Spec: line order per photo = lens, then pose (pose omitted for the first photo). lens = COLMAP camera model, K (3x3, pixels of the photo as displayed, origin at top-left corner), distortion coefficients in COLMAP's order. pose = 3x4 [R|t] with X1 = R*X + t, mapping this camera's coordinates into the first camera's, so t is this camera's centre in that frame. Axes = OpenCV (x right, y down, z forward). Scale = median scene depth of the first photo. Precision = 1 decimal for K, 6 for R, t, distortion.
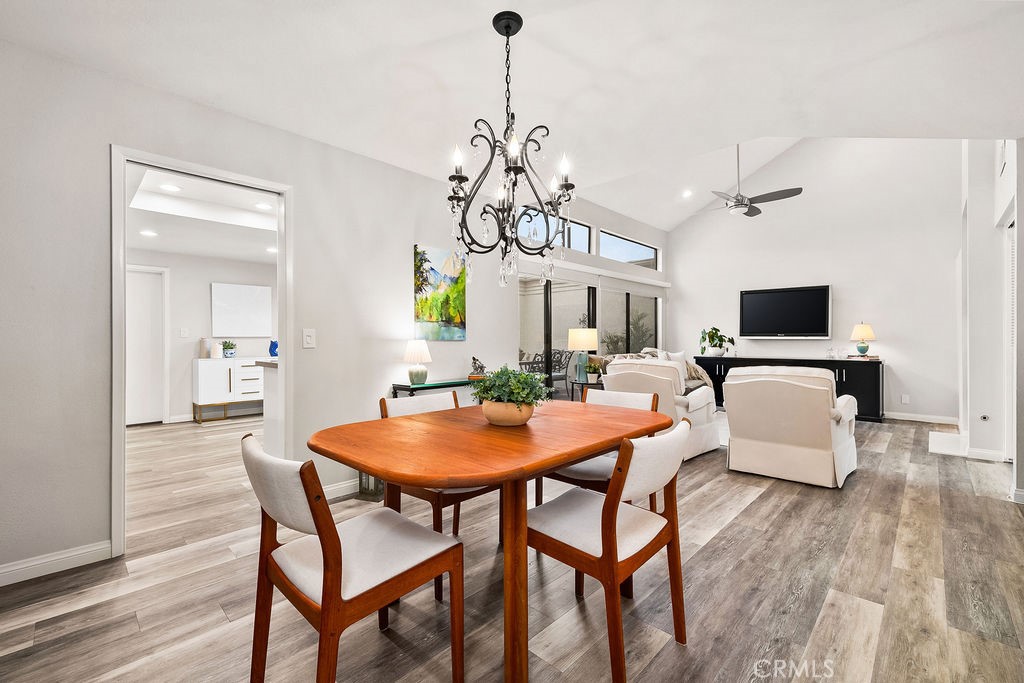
lens RADIAL K [[437.5, 0, 508.7], [0, 437.5, 339.8], [0, 0, 1]] dist [0.000616, 0.000139]
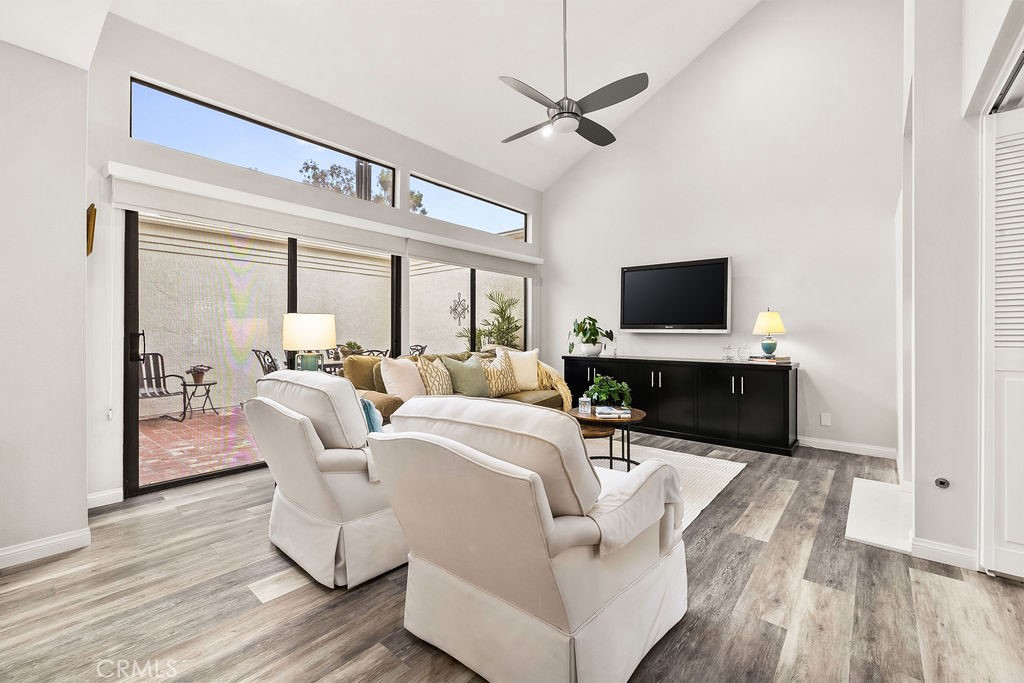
lens RADIAL K [[427.6, 0, 510.5], [0, 427.6, 333.4], [0, 0, 1]] dist [-0.000533, 0.000080]
pose [[0.998082, 0.004340, 0.061749, 0.528892], [-0.004335, 0.999991, -0.000228, 0.001096], [-0.061749, -0.000040, 0.998092, 0.512642]]
